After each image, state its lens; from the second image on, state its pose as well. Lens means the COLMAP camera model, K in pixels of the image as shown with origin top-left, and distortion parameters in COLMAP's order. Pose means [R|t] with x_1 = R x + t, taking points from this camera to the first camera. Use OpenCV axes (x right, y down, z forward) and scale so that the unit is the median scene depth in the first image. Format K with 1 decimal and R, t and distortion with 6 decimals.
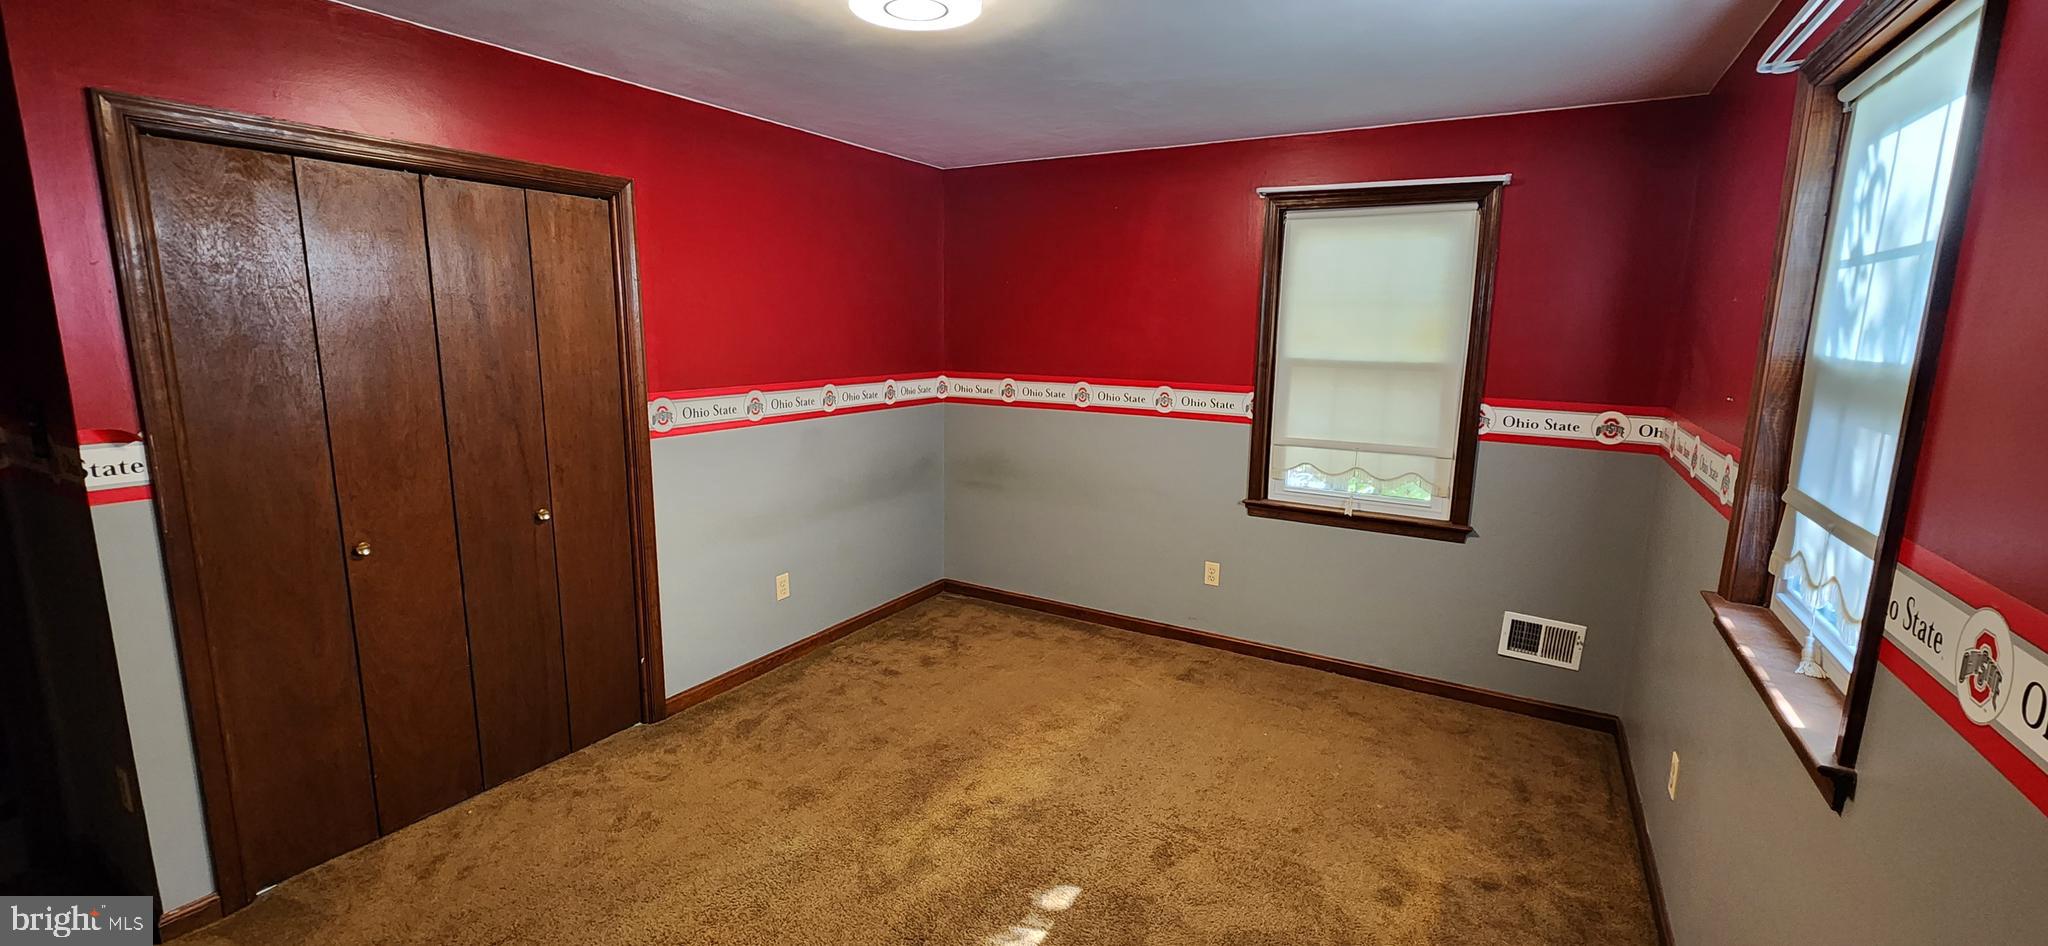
lens RADIAL K [[855.0, 0, 1032.3], [0, 855.0, 467.0], [0, 0, 1]] dist [0.024664, 0.000273]
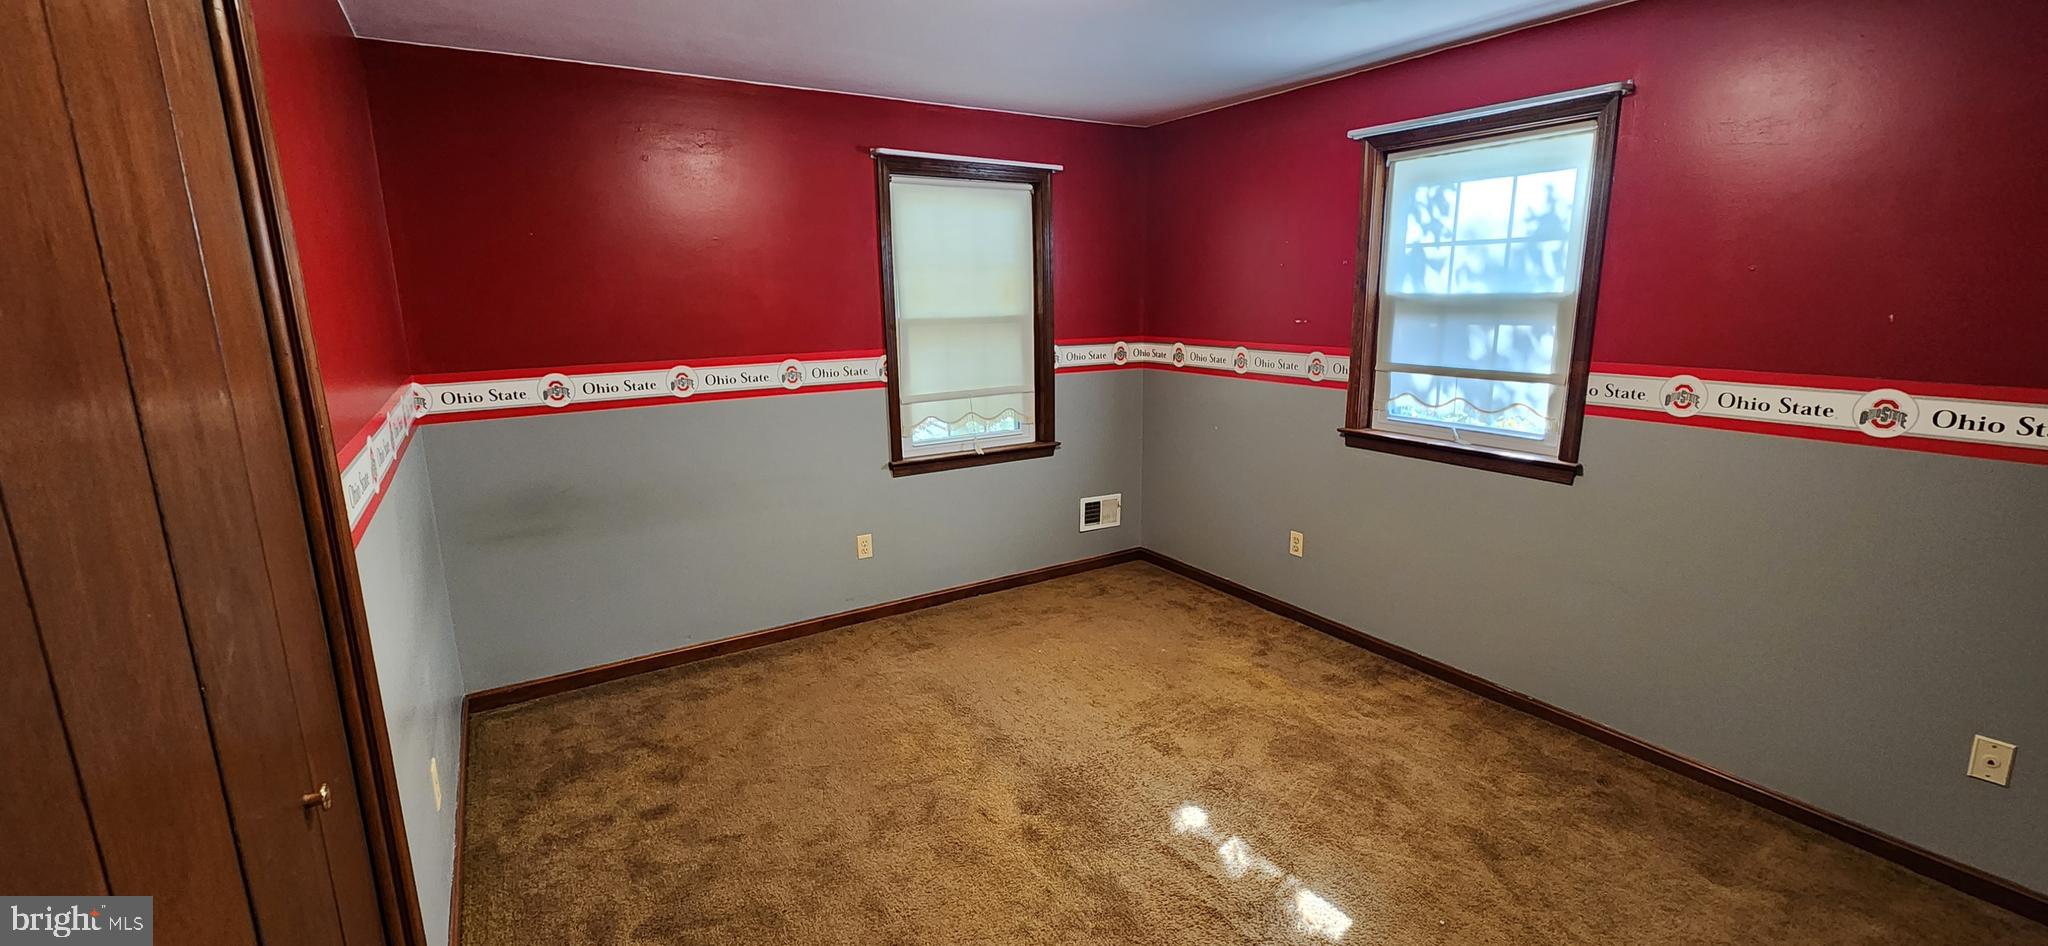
lens RADIAL K [[855.0, 0, 1036.0], [0, 855.0, 466.4], [0, 0, 1]] dist [0.024664, 0.000273]
pose [[0.450997, -0.203238, 0.869078, -0.623512], [0.170997, 0.975366, 0.139357, -0.077833], [-0.875992, 0.085760, 0.474640, 0.426784]]
